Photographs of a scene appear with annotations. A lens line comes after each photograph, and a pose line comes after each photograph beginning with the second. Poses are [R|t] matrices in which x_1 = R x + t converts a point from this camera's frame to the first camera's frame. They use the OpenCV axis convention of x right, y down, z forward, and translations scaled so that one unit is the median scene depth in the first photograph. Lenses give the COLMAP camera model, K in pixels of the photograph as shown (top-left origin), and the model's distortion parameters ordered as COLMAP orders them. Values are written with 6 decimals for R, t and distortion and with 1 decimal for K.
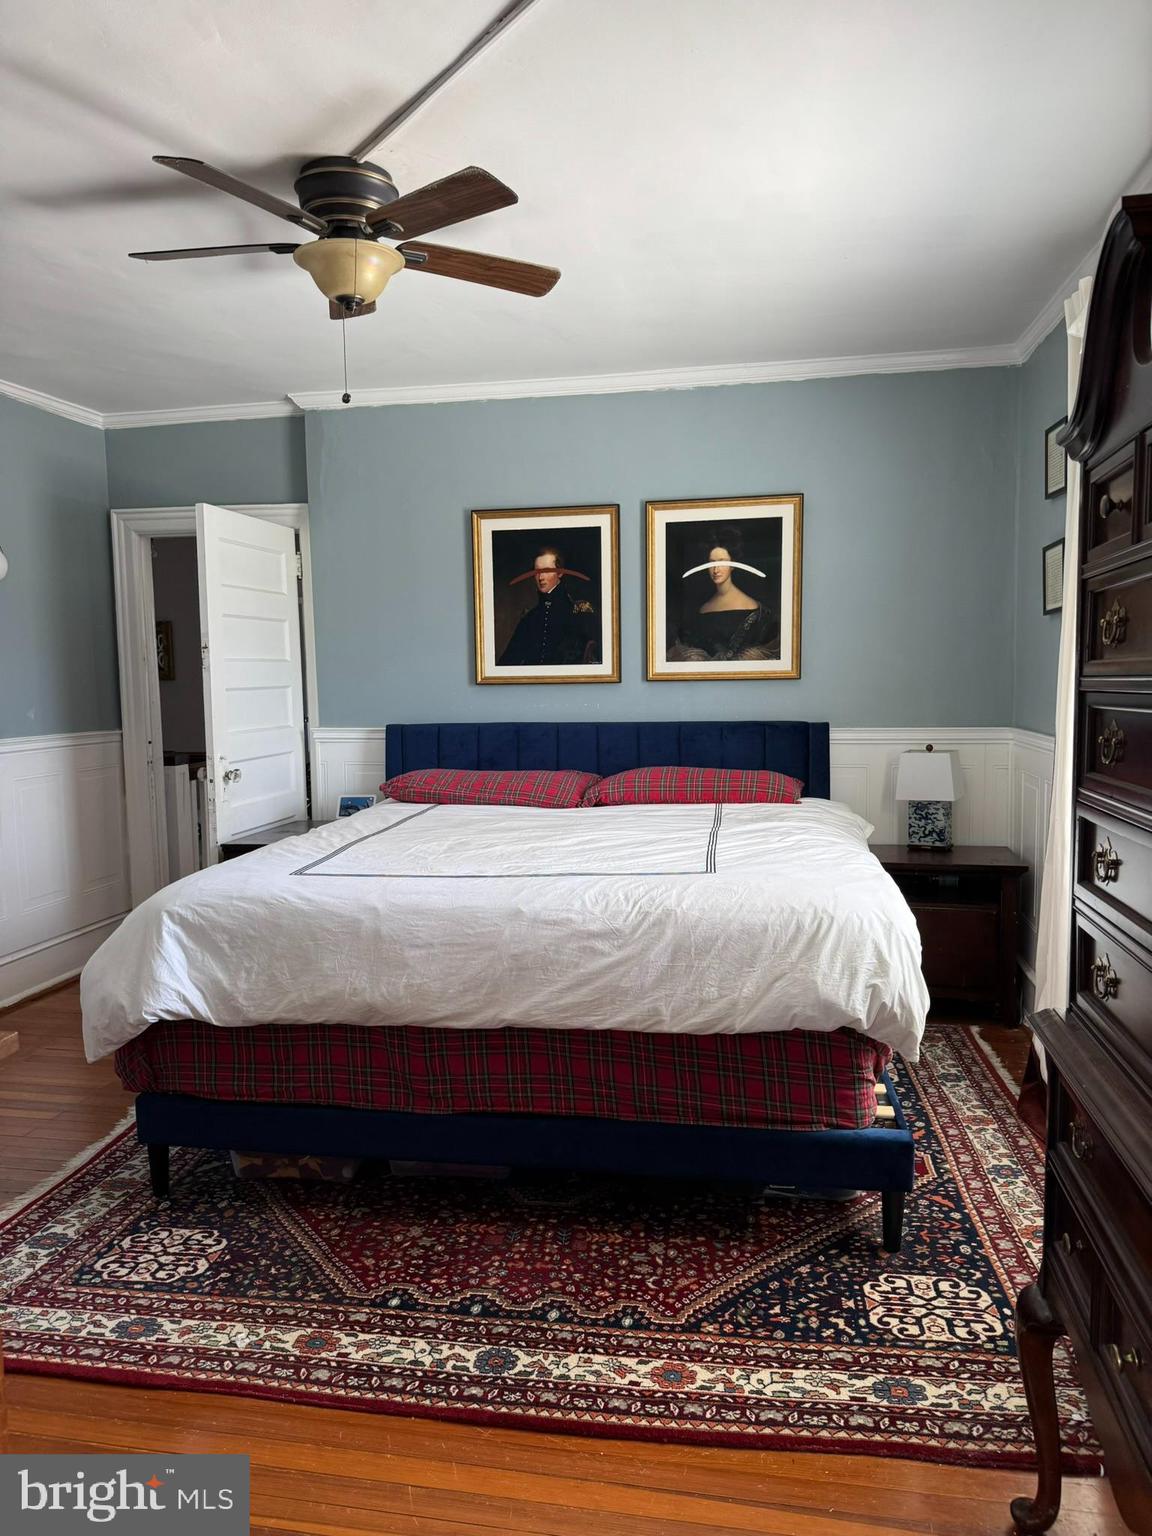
lens RADIAL K [[1059.5, 0, 575.9], [0, 1059.5, 759.9], [0, 0, 1]] dist [0.099491, -0.122098]
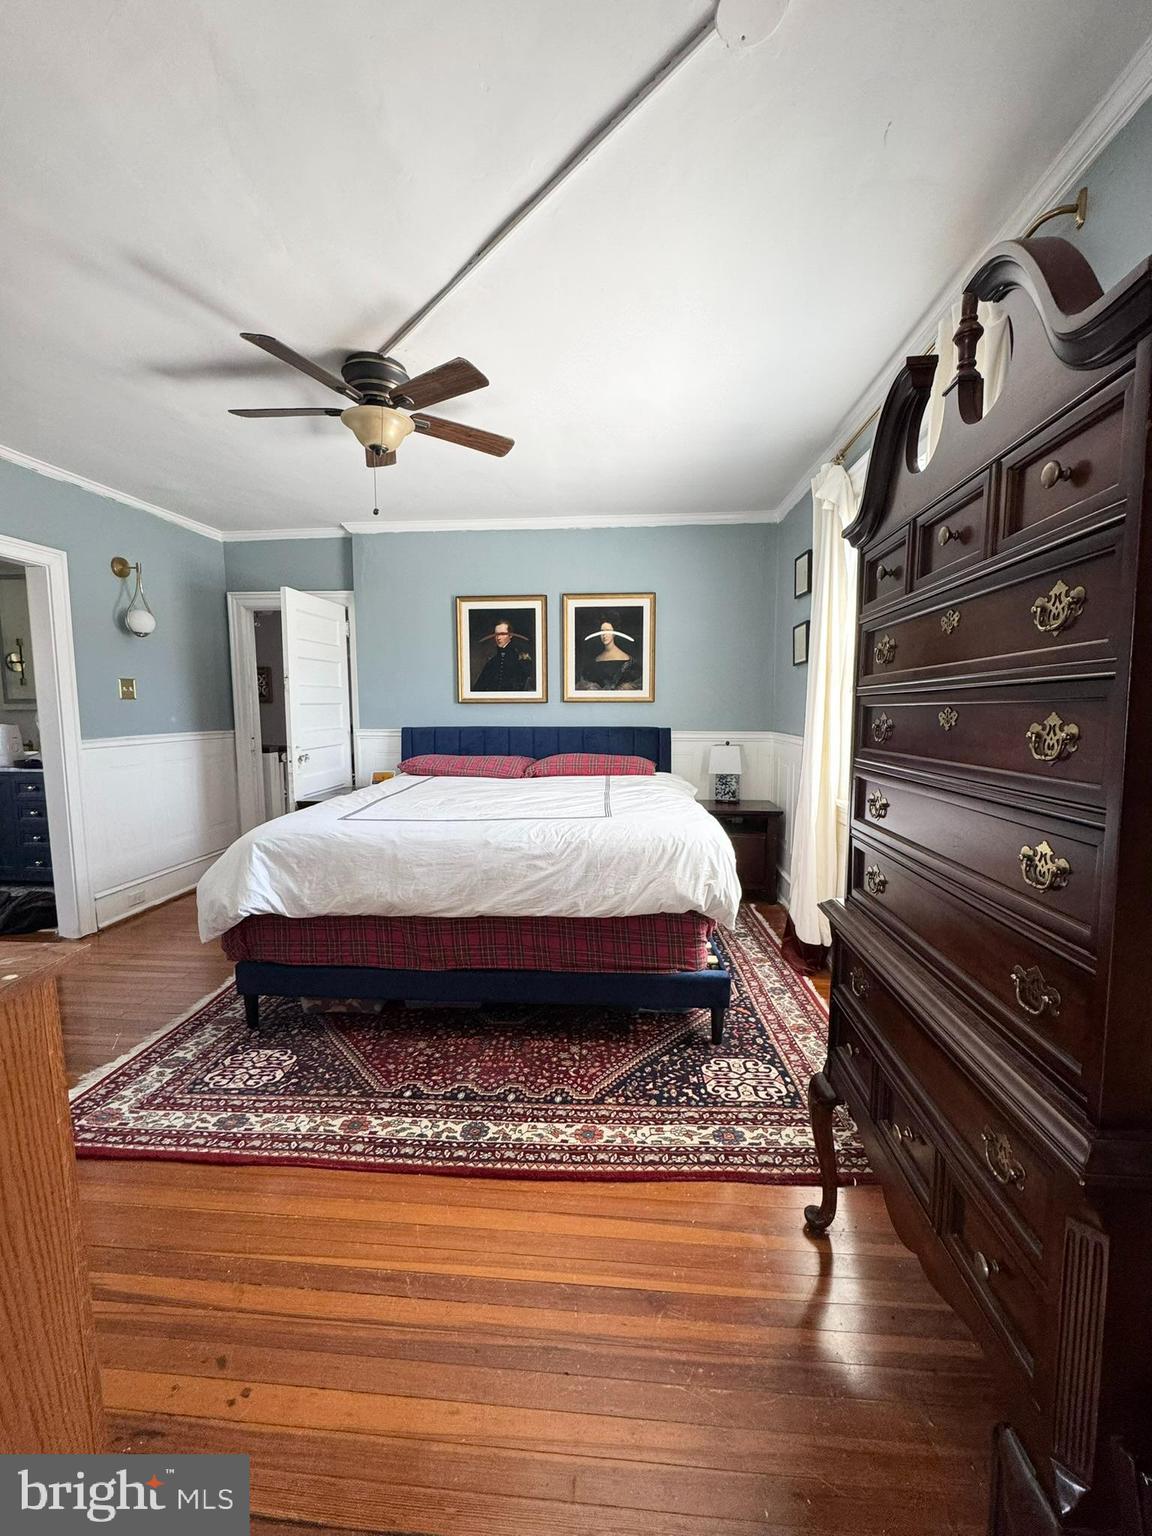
lens RADIAL K [[610.7, 0, 579.0], [0, 610.7, 762.7], [0, 0, 1]] dist [0.000436, -0.000001]
pose [[0.994698, 0.001766, 0.102820, -0.013334], [-0.003263, 0.999891, 0.014392, 0.012931], [-0.102783, -0.014652, 0.994596, 0.100342]]
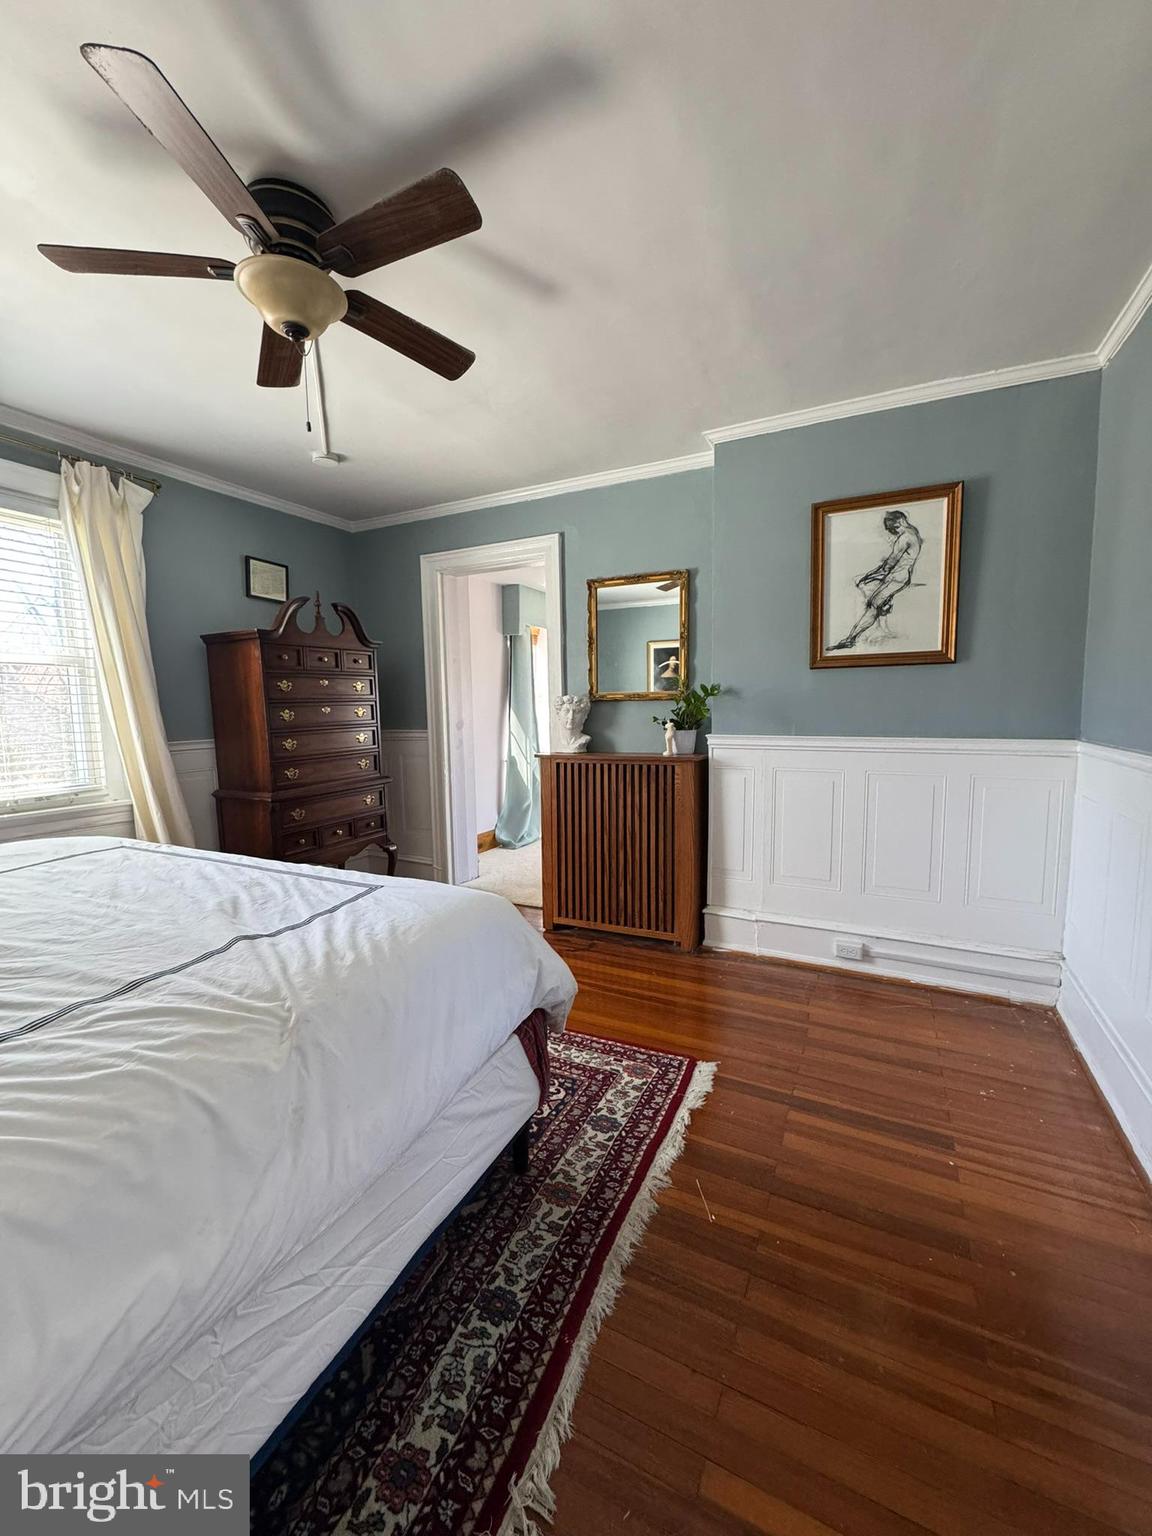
lens RADIAL K [[610.7, 0, 579.0], [0, 610.7, 762.7], [0, 0, 1]] dist [0.000436, -0.000001]
pose [[-0.961879, -0.000157, 0.273477, -0.652102], [0.048384, 0.984127, 0.170740, -0.094552], [-0.269163, 0.177463, -0.946604, 1.603640]]
